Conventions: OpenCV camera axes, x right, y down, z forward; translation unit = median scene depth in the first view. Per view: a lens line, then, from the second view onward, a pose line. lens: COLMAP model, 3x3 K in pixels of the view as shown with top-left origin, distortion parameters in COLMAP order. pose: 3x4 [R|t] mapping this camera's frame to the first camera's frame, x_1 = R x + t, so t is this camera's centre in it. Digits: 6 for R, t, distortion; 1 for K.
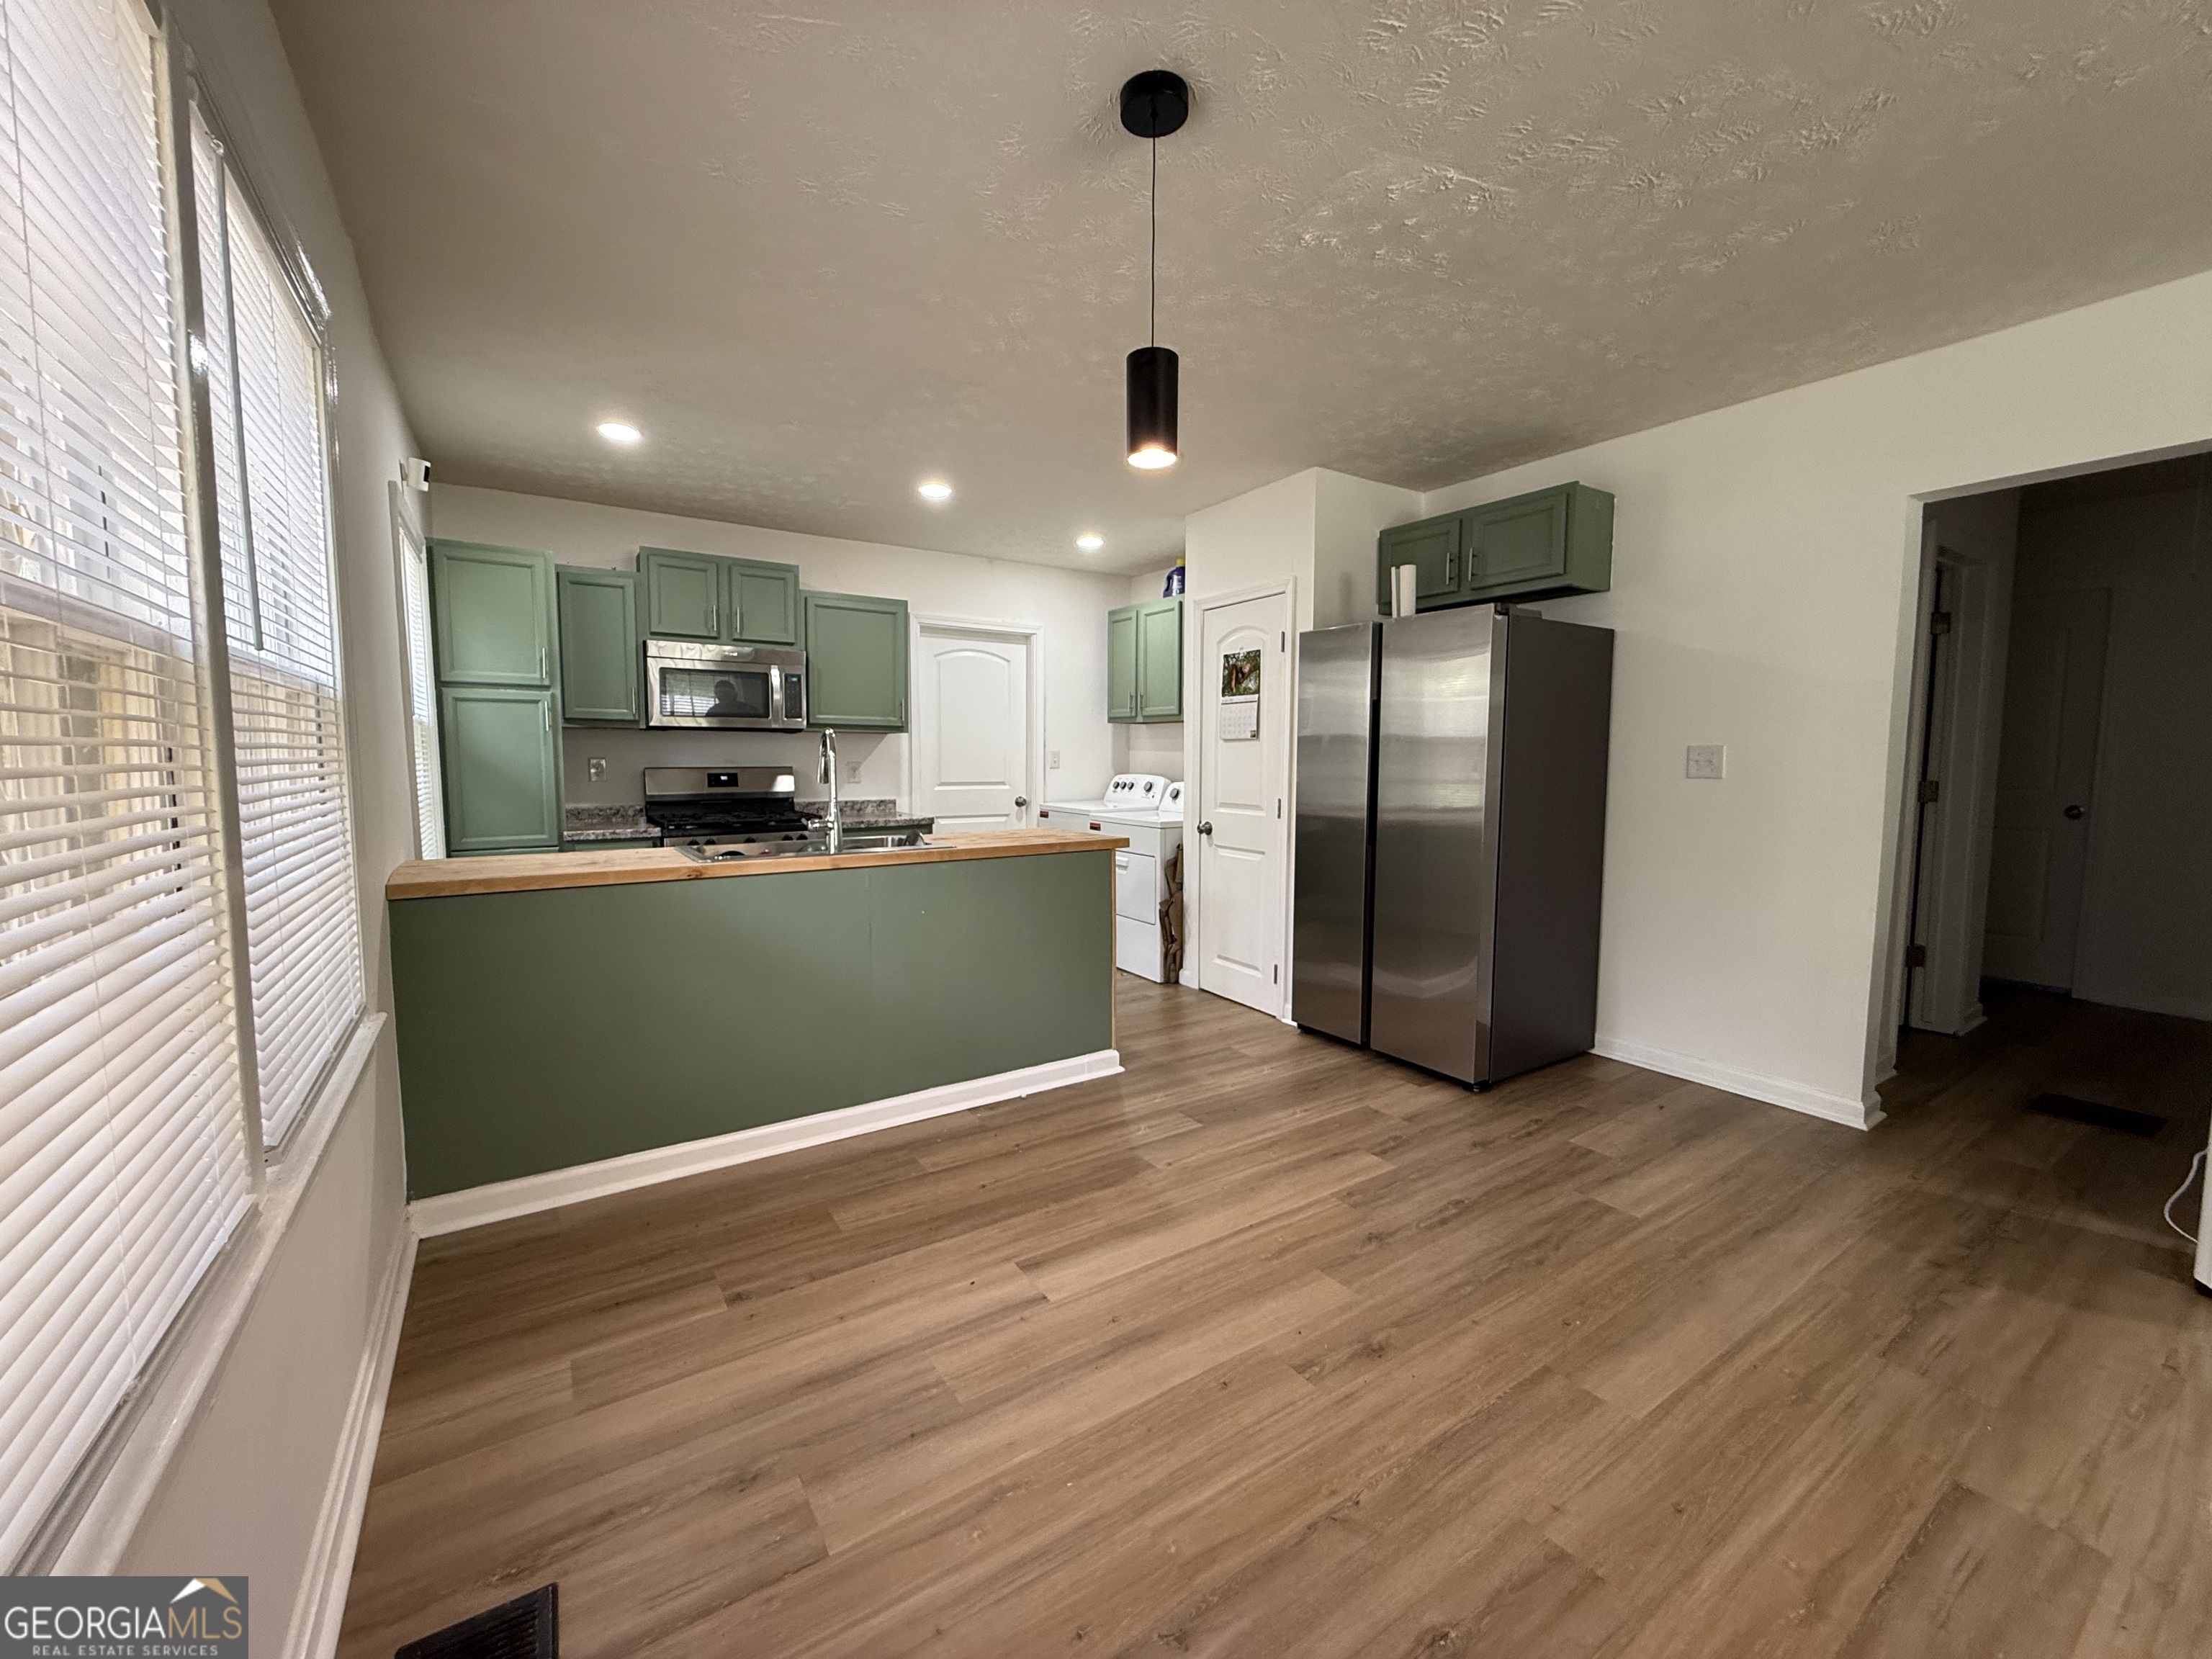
lens RADIAL K [[880.3, 0, 1106.8], [0, 880.3, 836.4], [0, 0, 1]] dist [-0.001552, 0.000024]
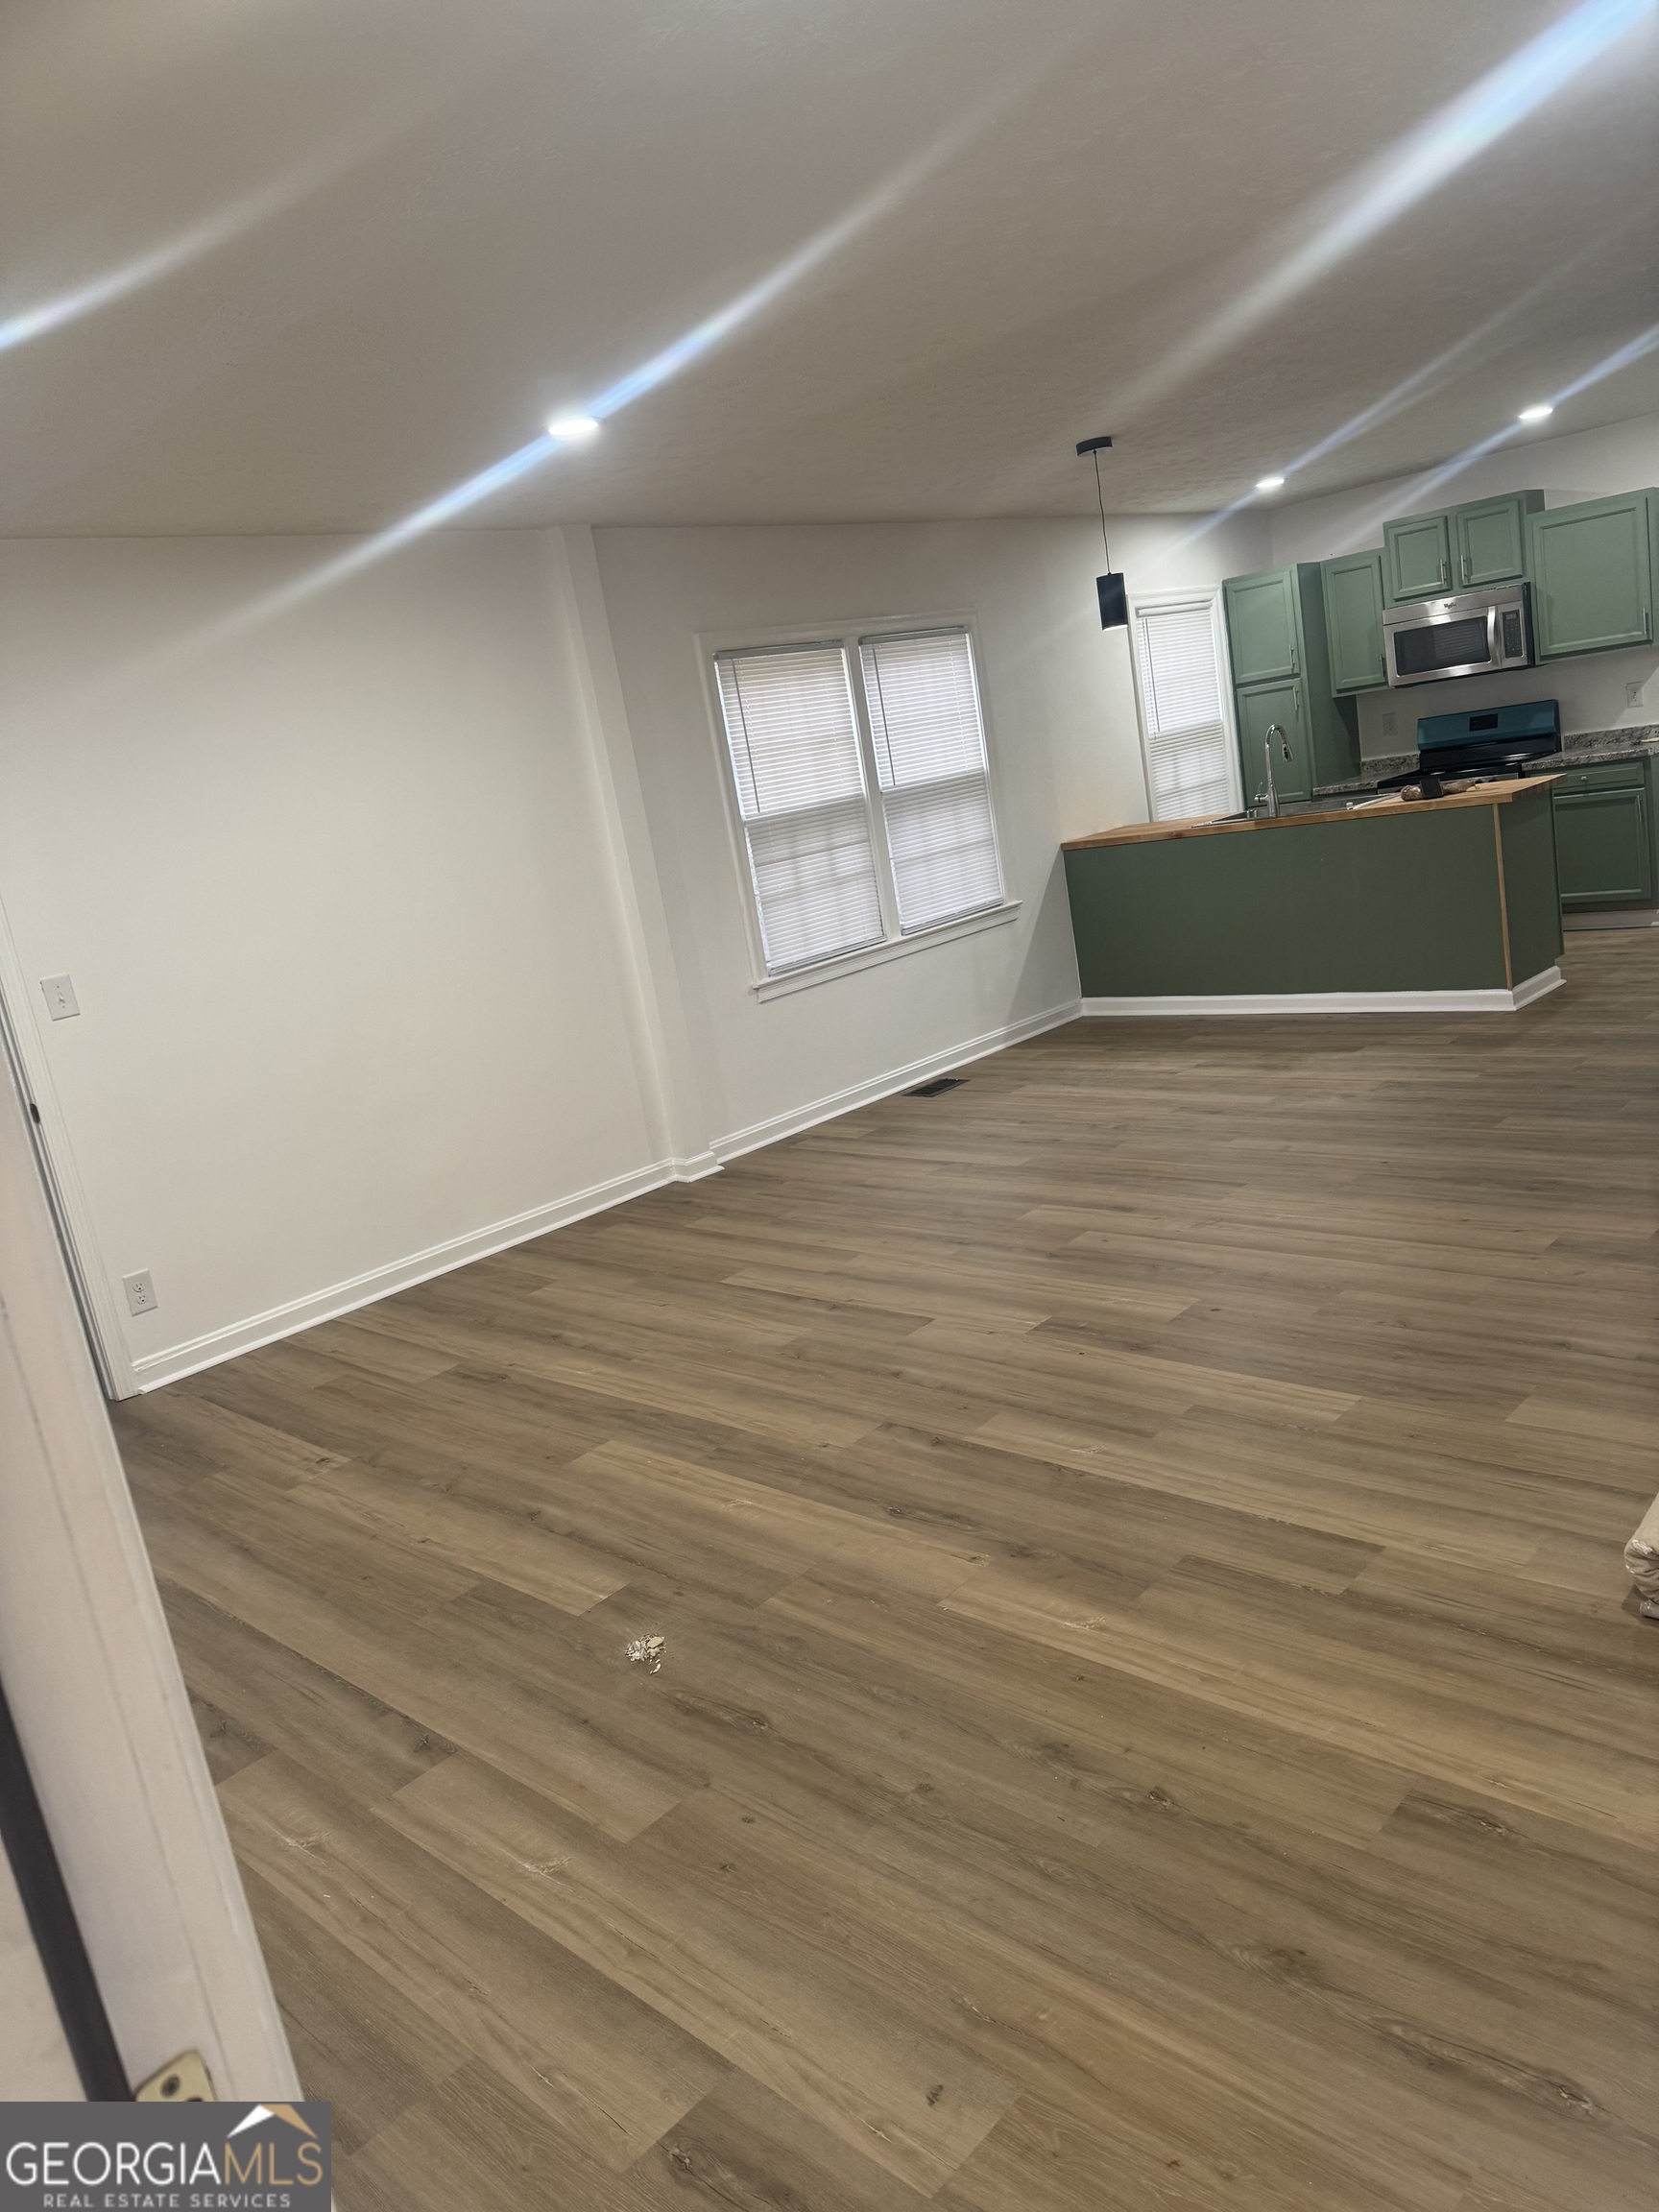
lens RADIAL K [[1532.3, 0, 712.0], [0, 1532.3, 1180.0], [0, 0, 1]] dist [-0.048773, -0.009493]
pose [[0.143411, 0.221366, -0.964588, 2.383798], [0.094213, 0.967183, 0.235969, -0.088460], [0.985169, -0.124718, 0.117849, -0.304353]]
